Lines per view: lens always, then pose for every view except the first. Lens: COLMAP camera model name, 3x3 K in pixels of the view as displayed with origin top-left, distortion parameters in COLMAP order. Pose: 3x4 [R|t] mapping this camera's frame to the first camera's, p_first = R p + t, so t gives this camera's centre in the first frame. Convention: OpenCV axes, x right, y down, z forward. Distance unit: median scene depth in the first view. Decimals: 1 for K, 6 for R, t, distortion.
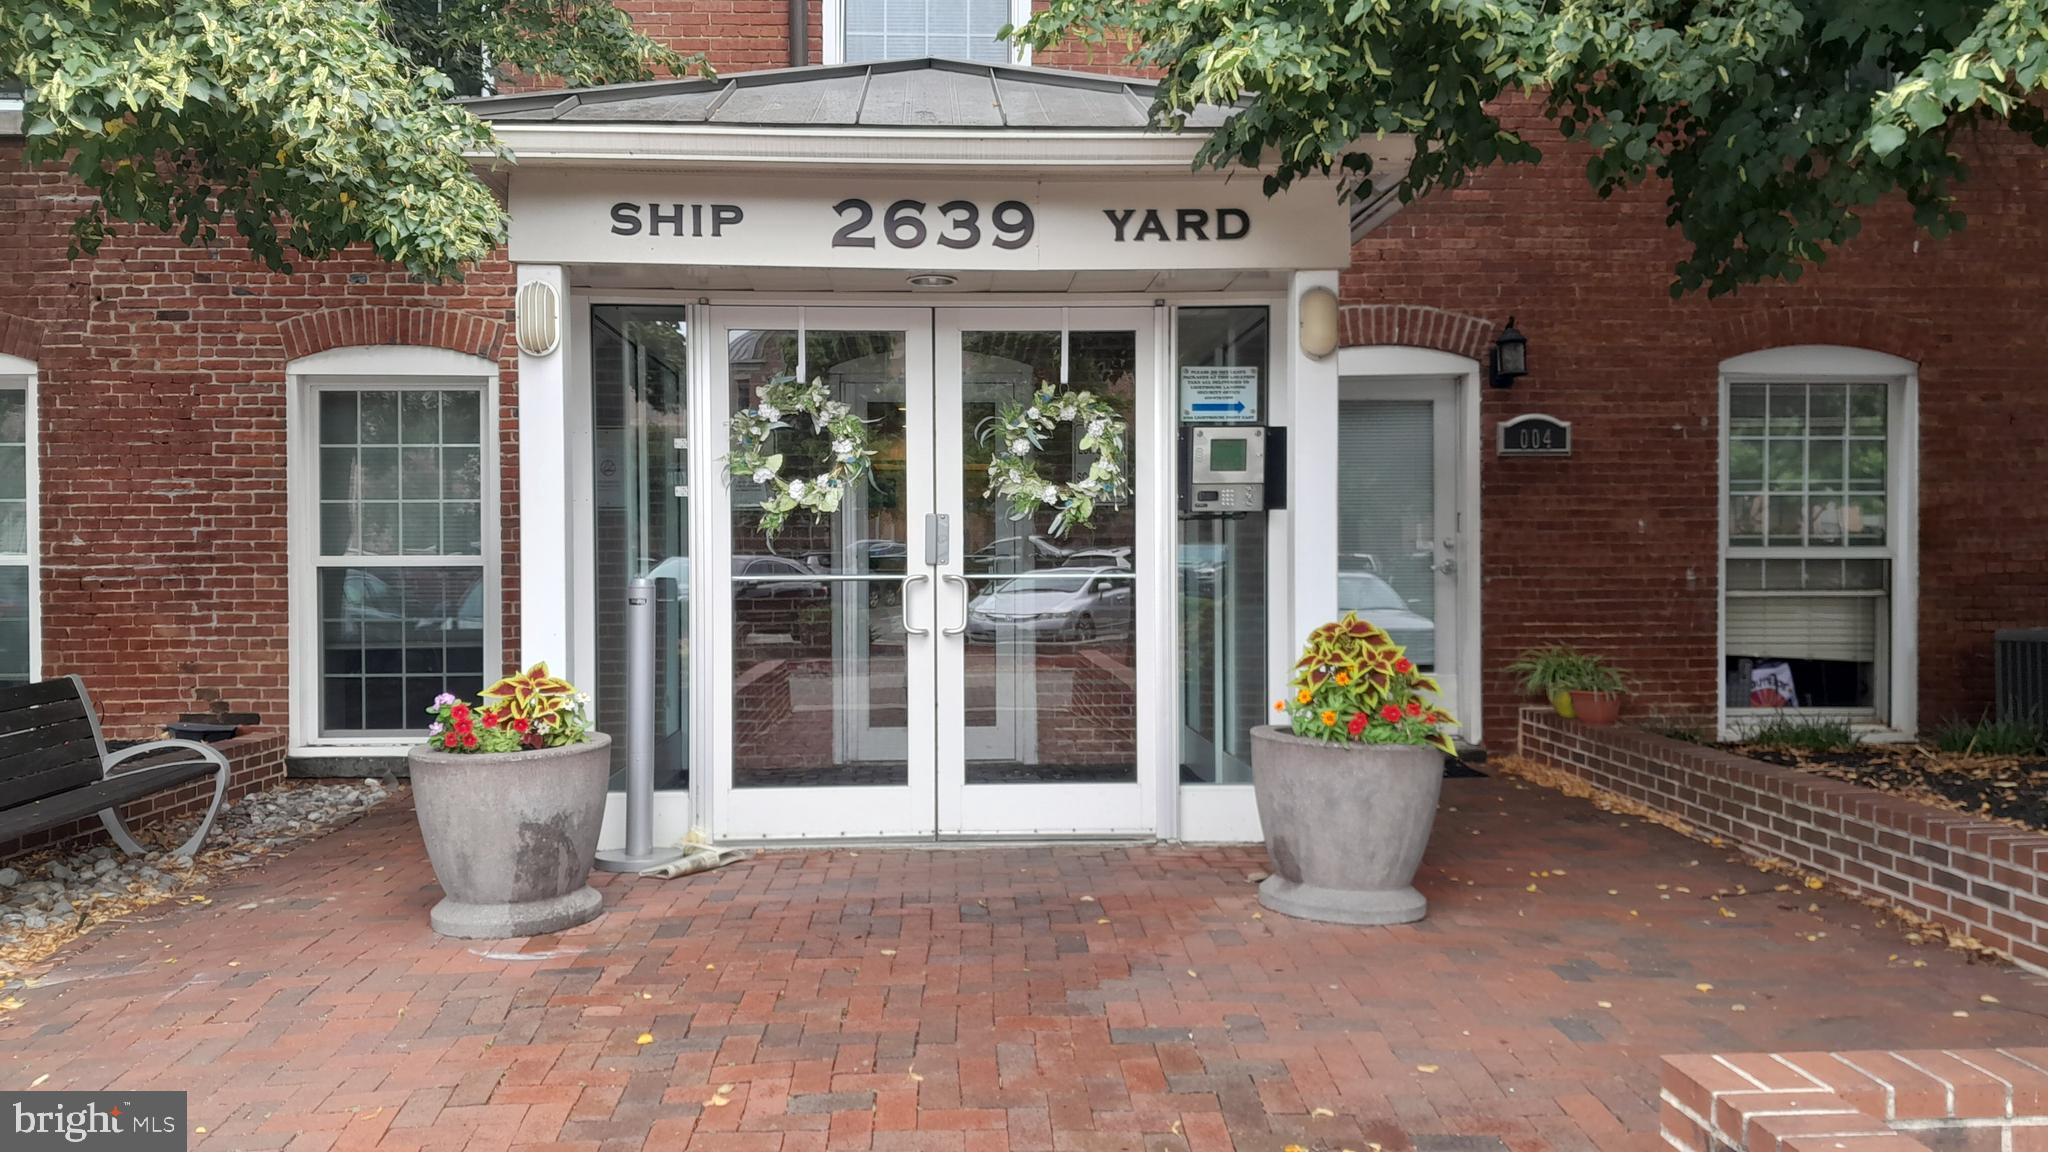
lens RADIAL K [[1612.0, 0, 1018.2], [0, 1612.0, 576.8], [0, 0, 1]] dist [0.045178, -0.001021]
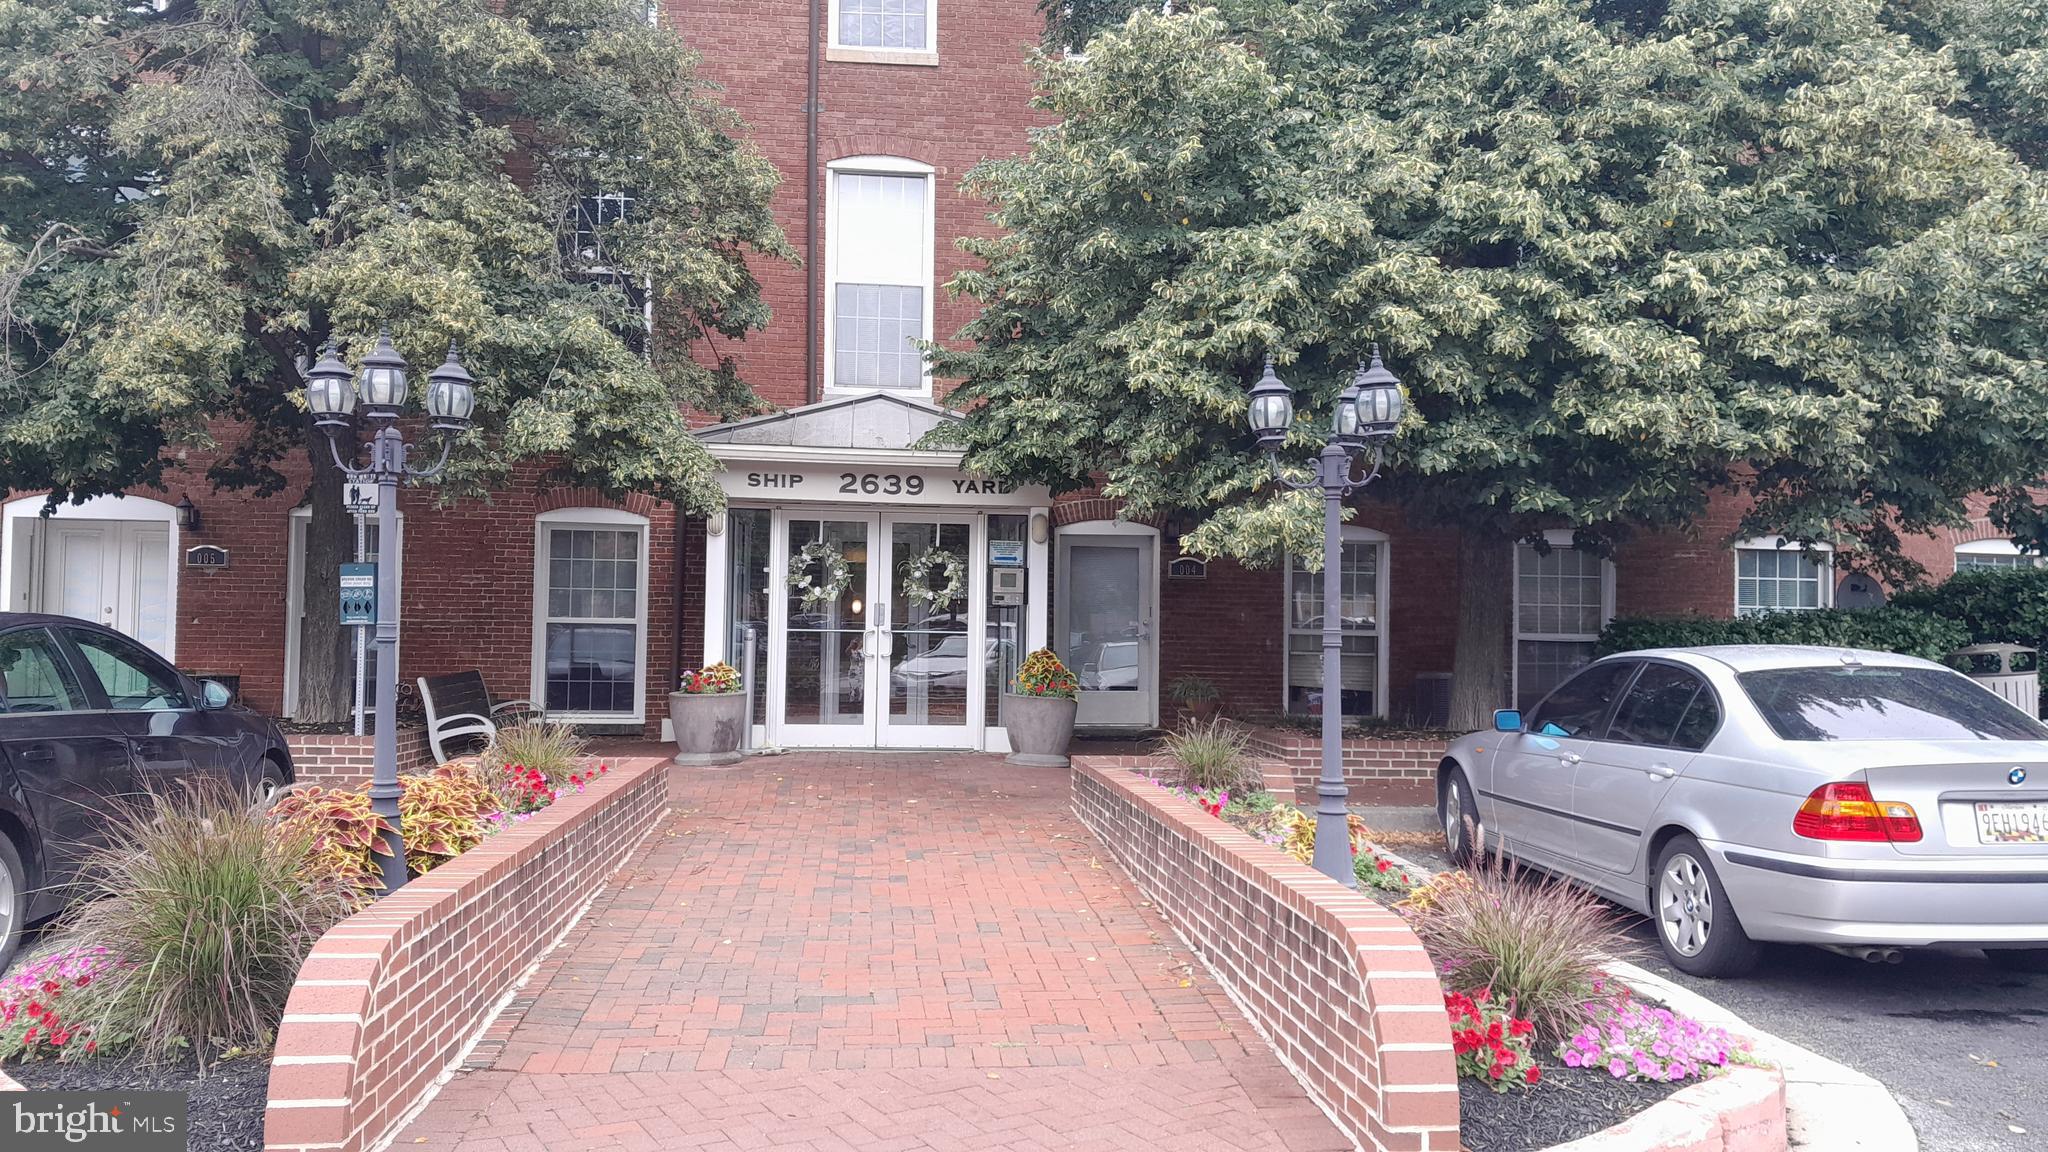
lens RADIAL K [[1612.0, 0, 1029.9], [0, 1612.0, 576.8], [0, 0, 1]] dist [0.045178, -0.001021]
pose [[0.998525, 0.022893, 0.049235, 0.048273], [-0.020470, 0.998581, -0.049157, 0.030310], [-0.050291, 0.048077, 0.997577, -1.270444]]
